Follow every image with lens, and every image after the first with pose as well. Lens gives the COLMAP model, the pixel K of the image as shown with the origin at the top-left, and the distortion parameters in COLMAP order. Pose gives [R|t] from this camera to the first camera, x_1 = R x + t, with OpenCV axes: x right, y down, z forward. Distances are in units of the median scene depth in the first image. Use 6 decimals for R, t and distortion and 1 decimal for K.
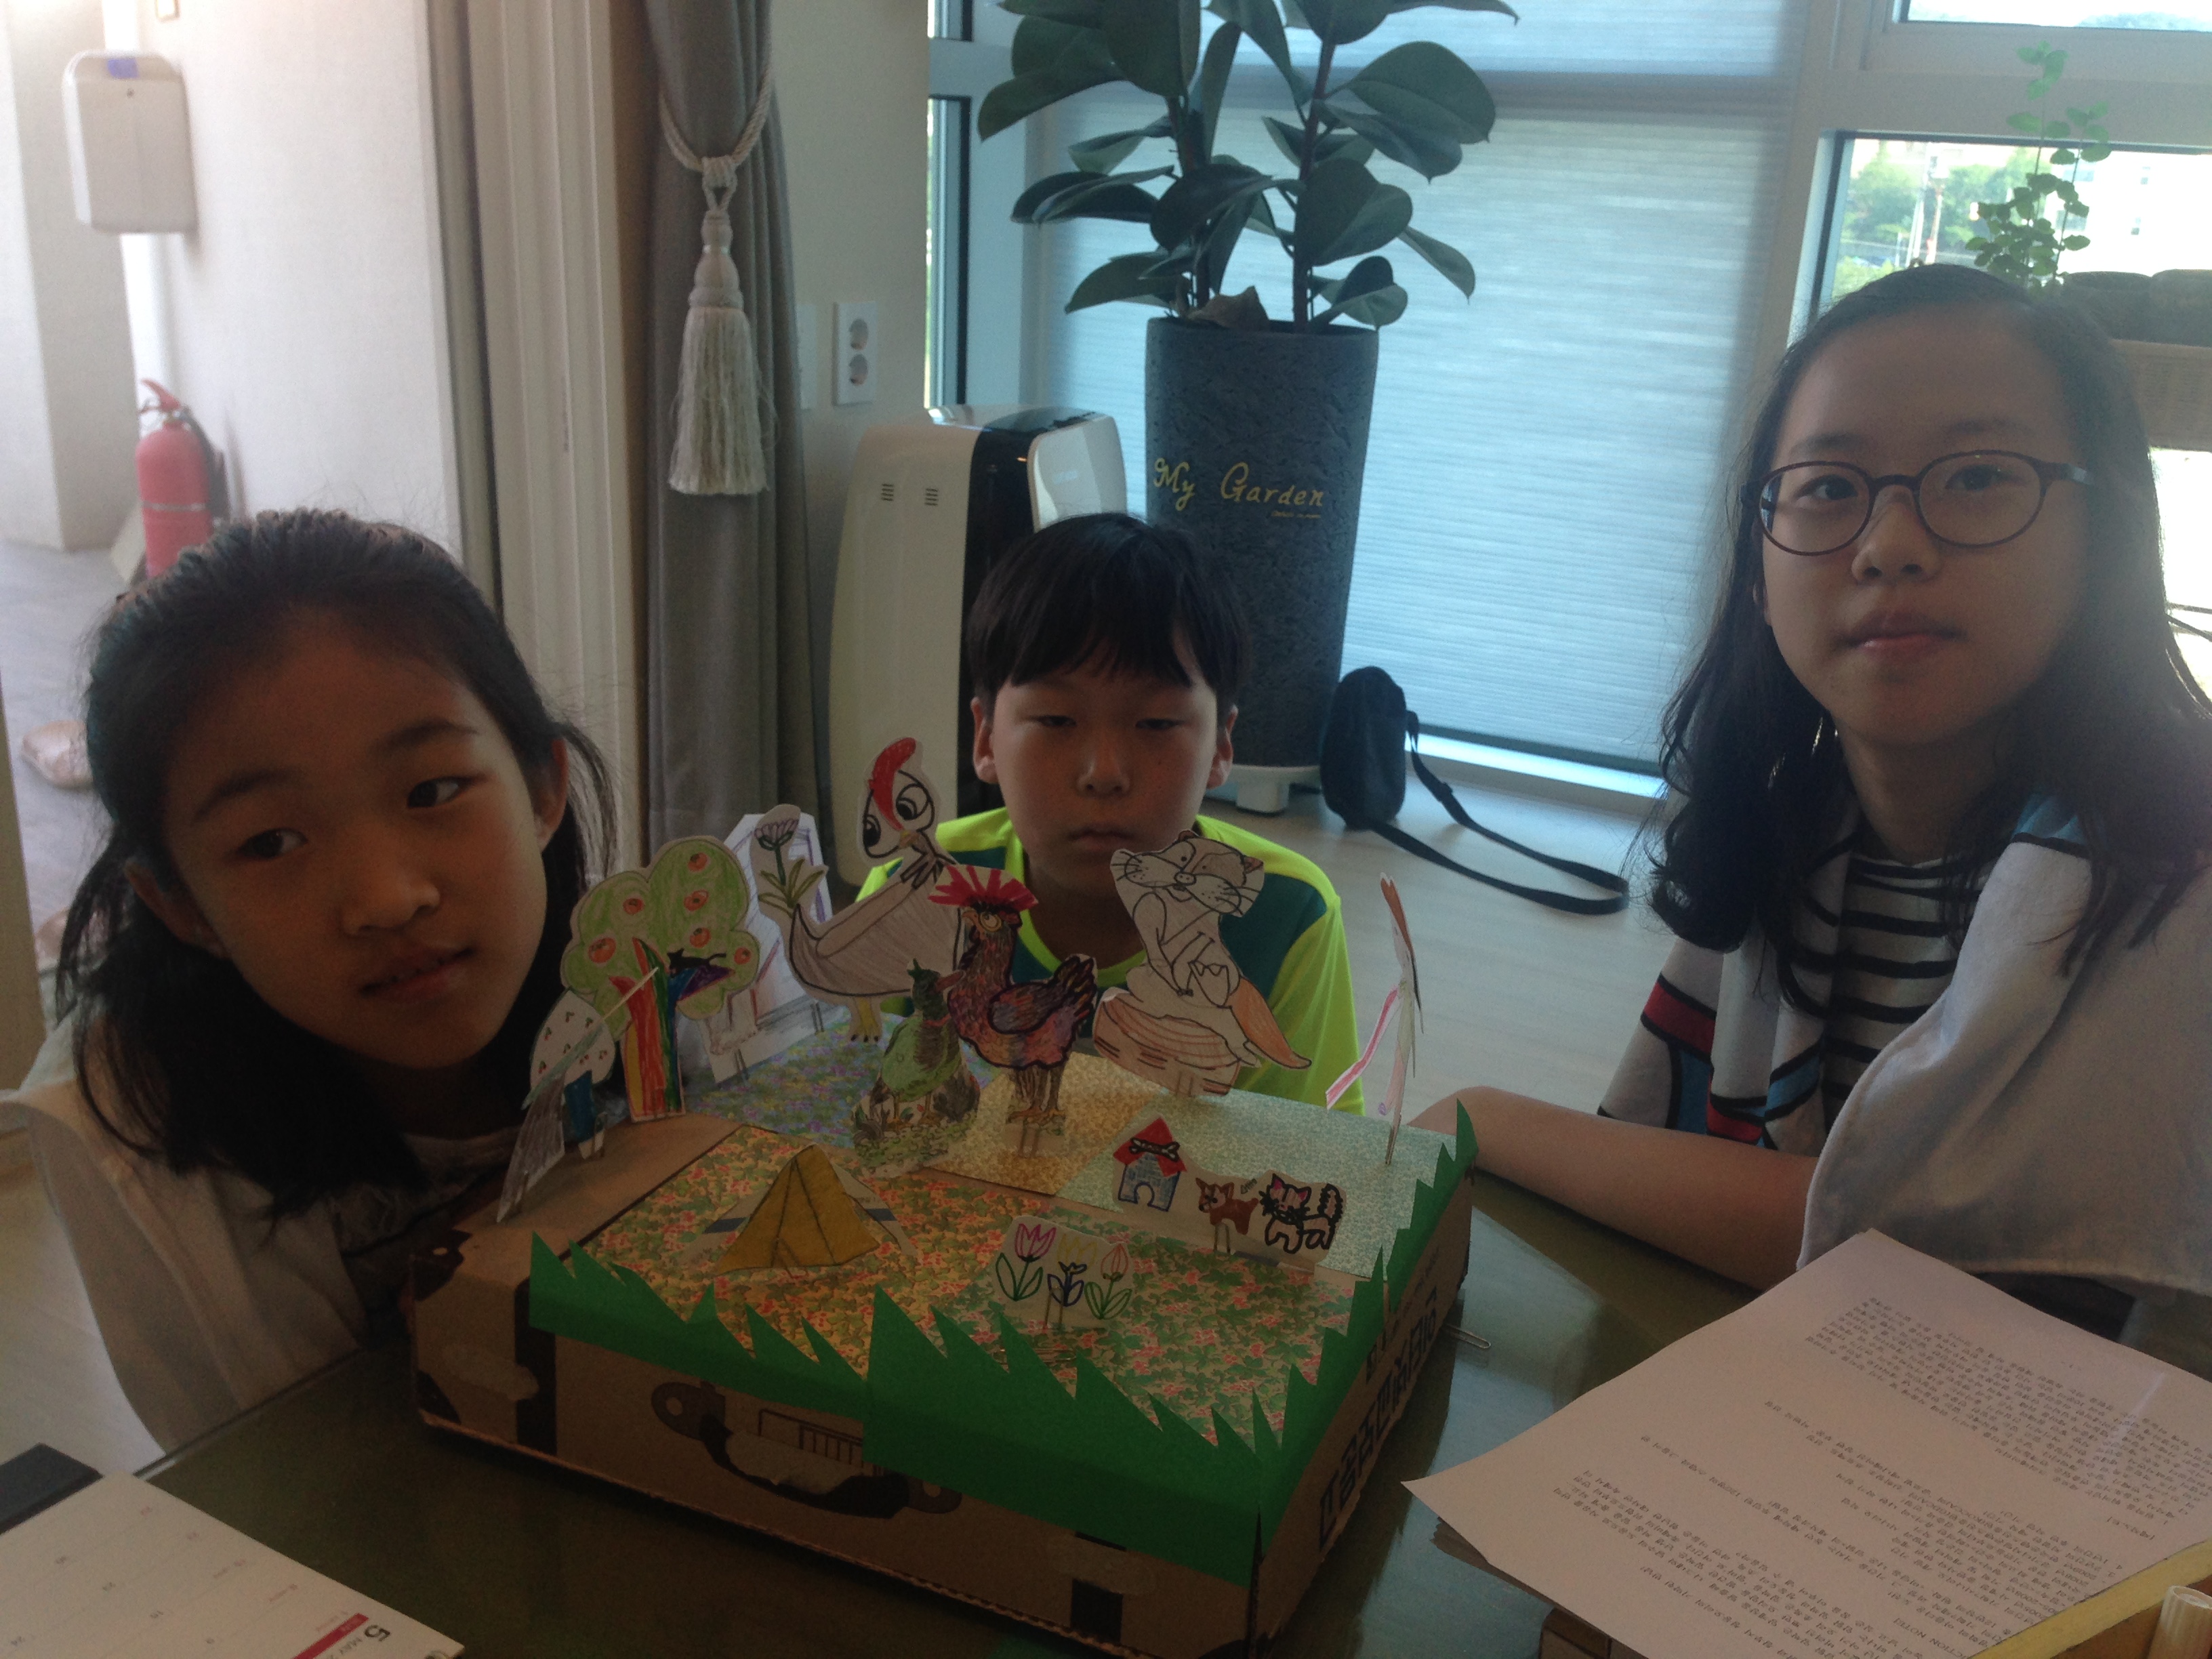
lens RADIAL K [[2005.9, 0, 1116.7], [0, 2005.9, 876.7], [0, 0, 1]] dist [0.095346, 0.000780]
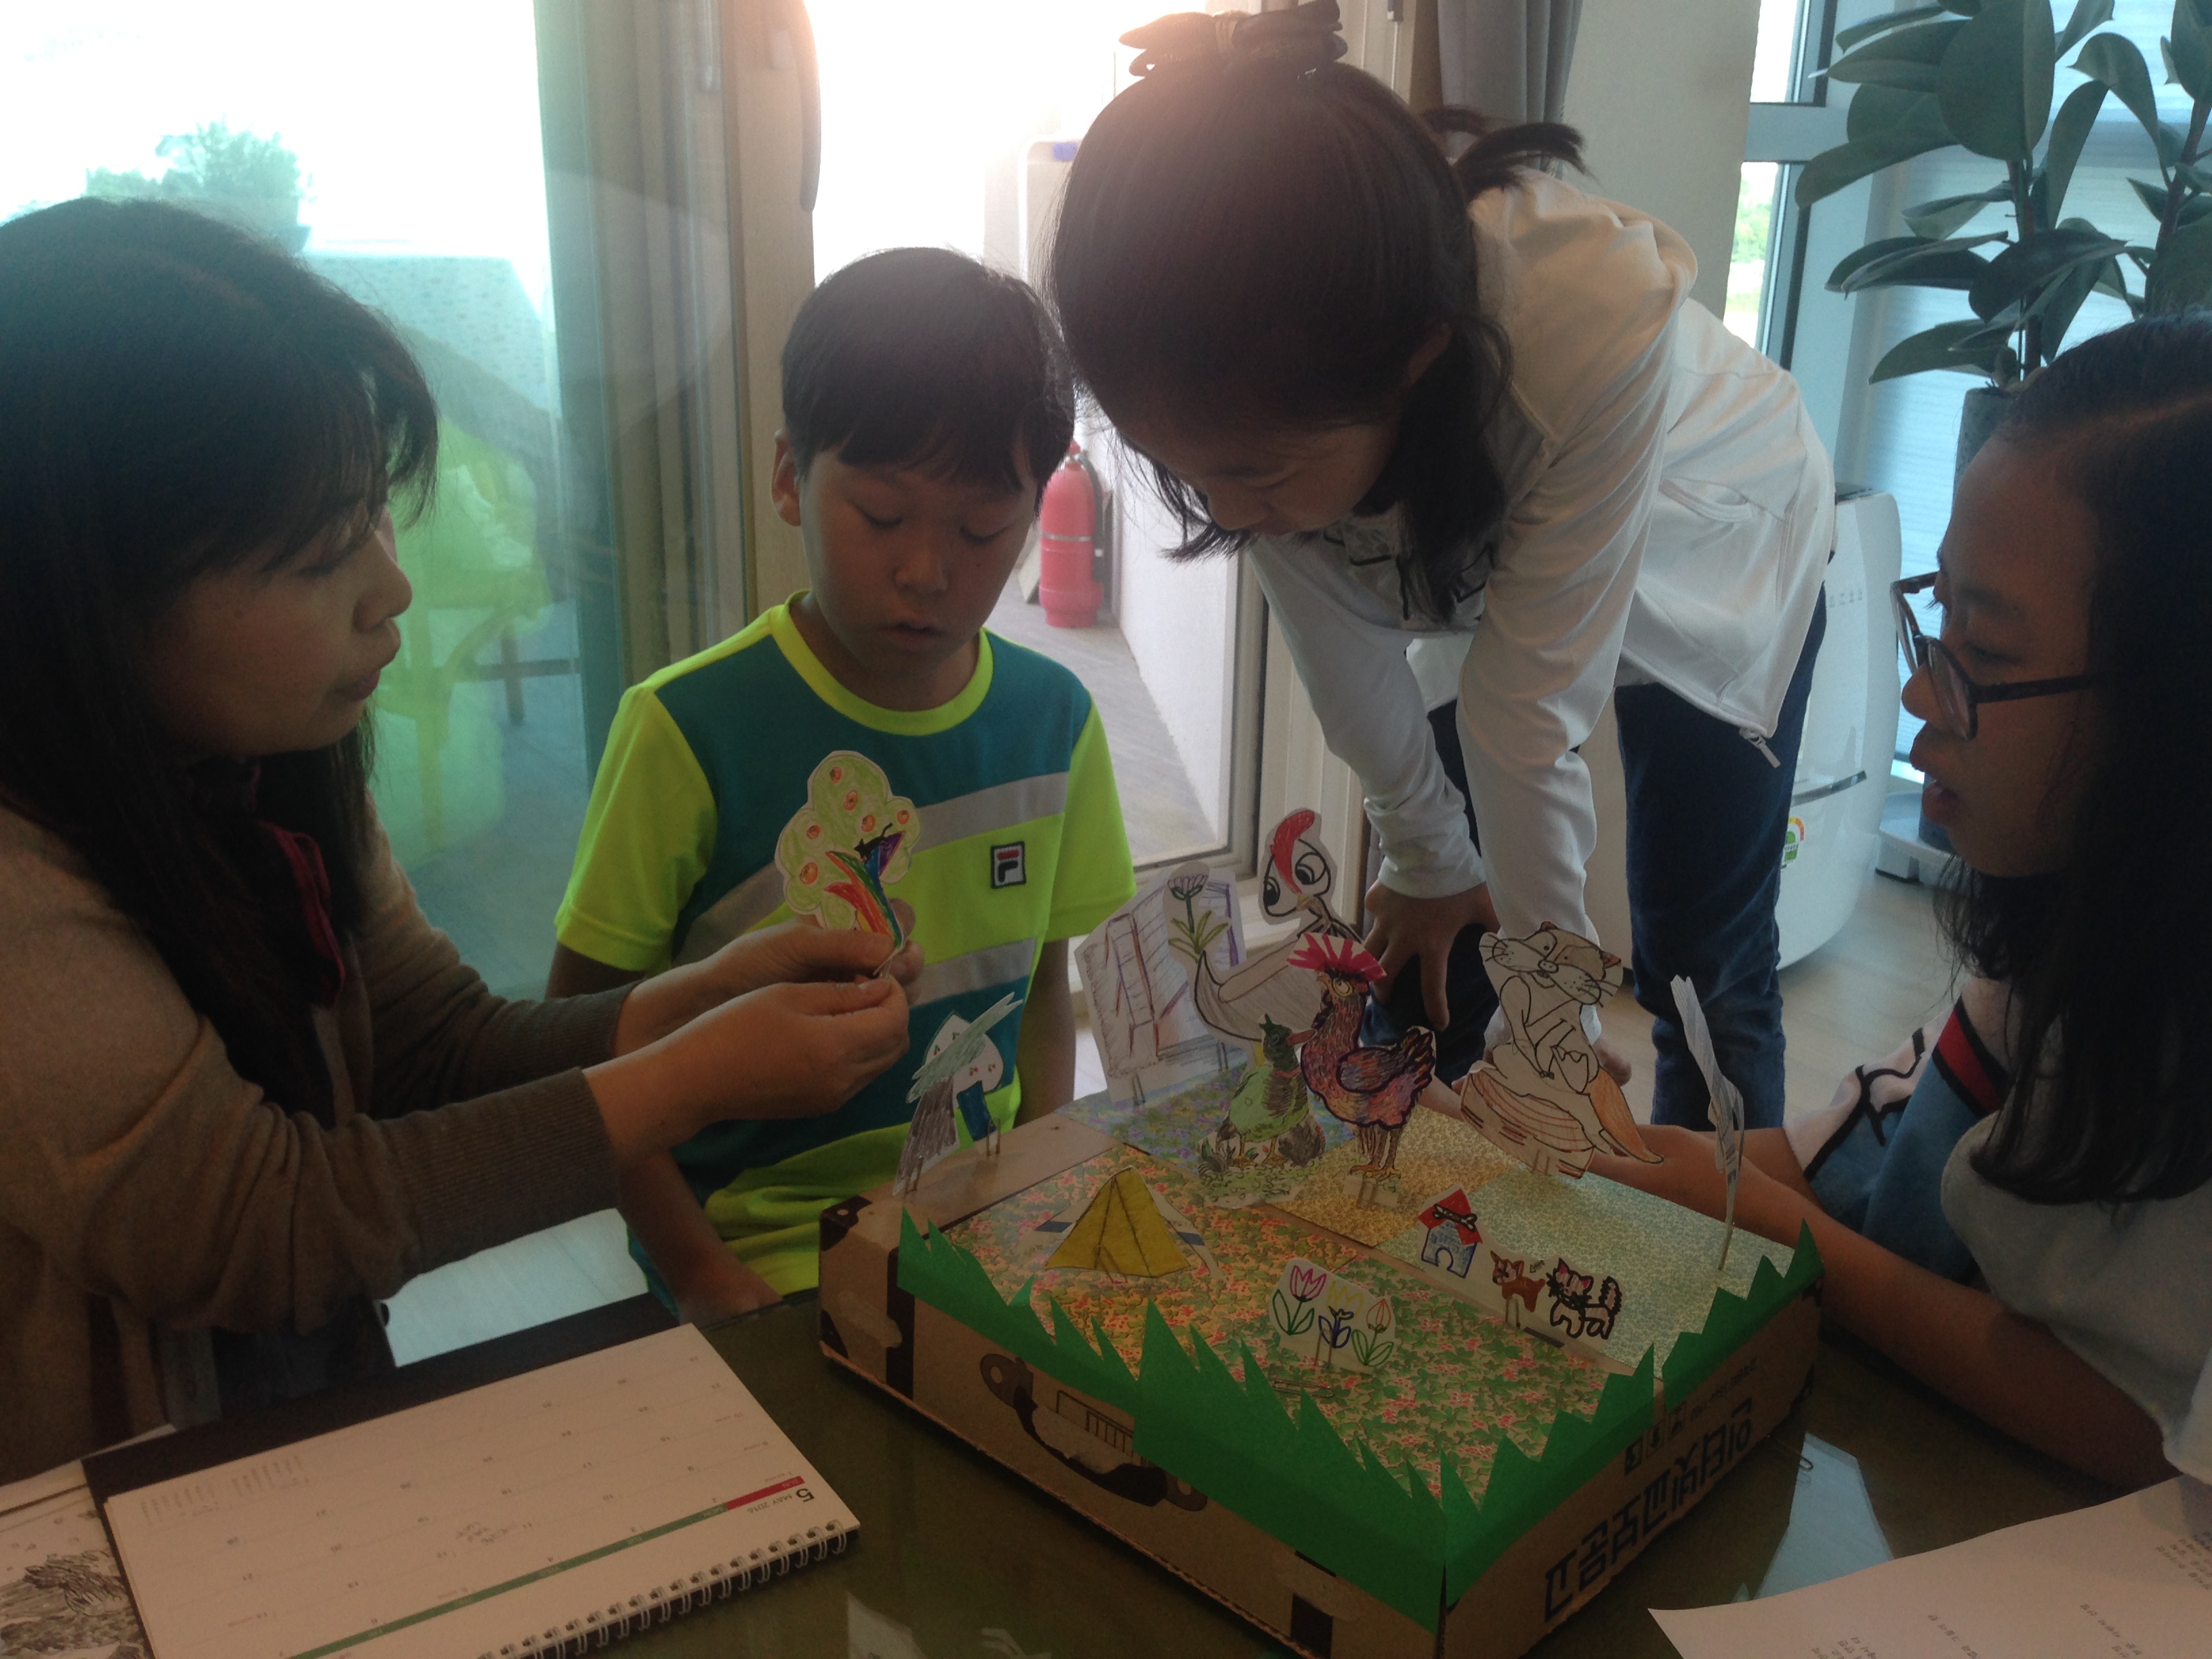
lens RADIAL K [[2005.9, 0, 1116.7], [0, 2005.9, 876.7], [0, 0, 1]] dist [0.095346, 0.000780]
pose [[0.939795, 0.089826, -0.329722, 0.185673], [-0.094349, 0.995537, 0.002295, -0.029861], [0.328456, 0.028953, 0.944075, -0.072547]]
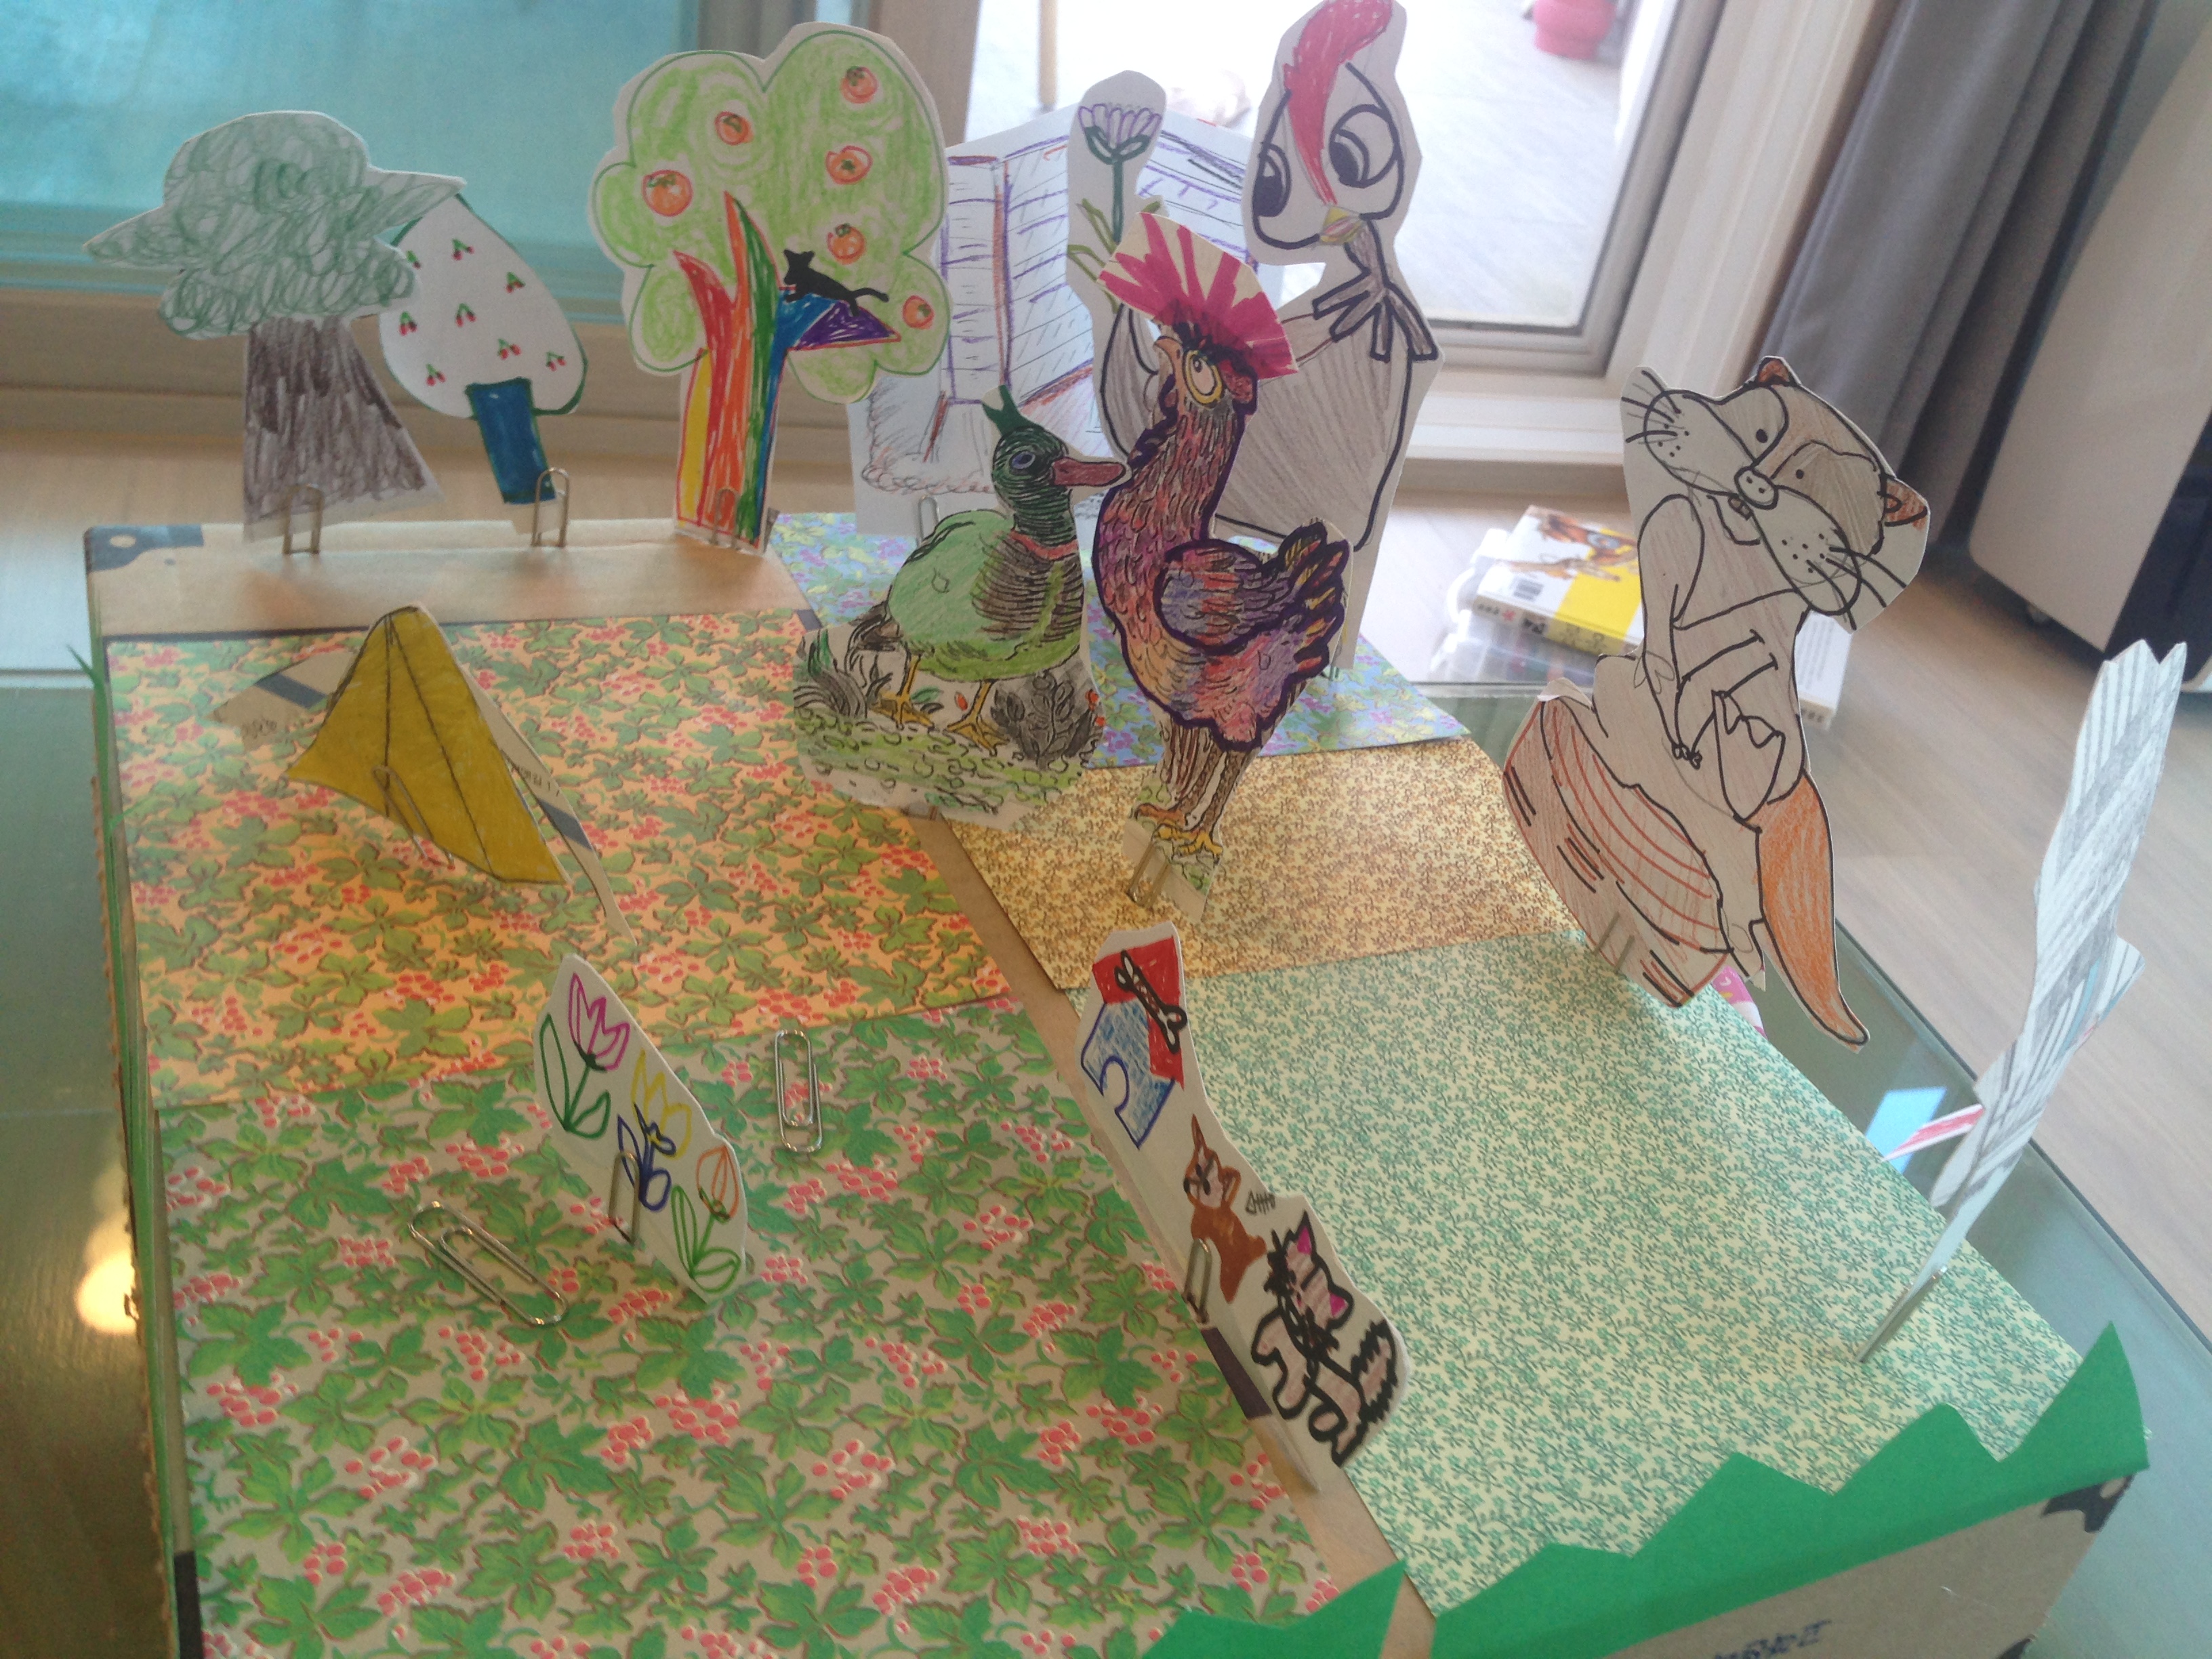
lens RADIAL K [[2059.1, 0, 1091.2], [0, 2059.1, 846.7], [0, 0, 1]] dist [0.050618, 0.007844]
pose [[0.724627, 0.452796, -0.519511, 0.210767], [-0.356060, 0.891429, 0.280312, -0.004092], [0.590031, -0.018145, 0.807176, 0.656155]]
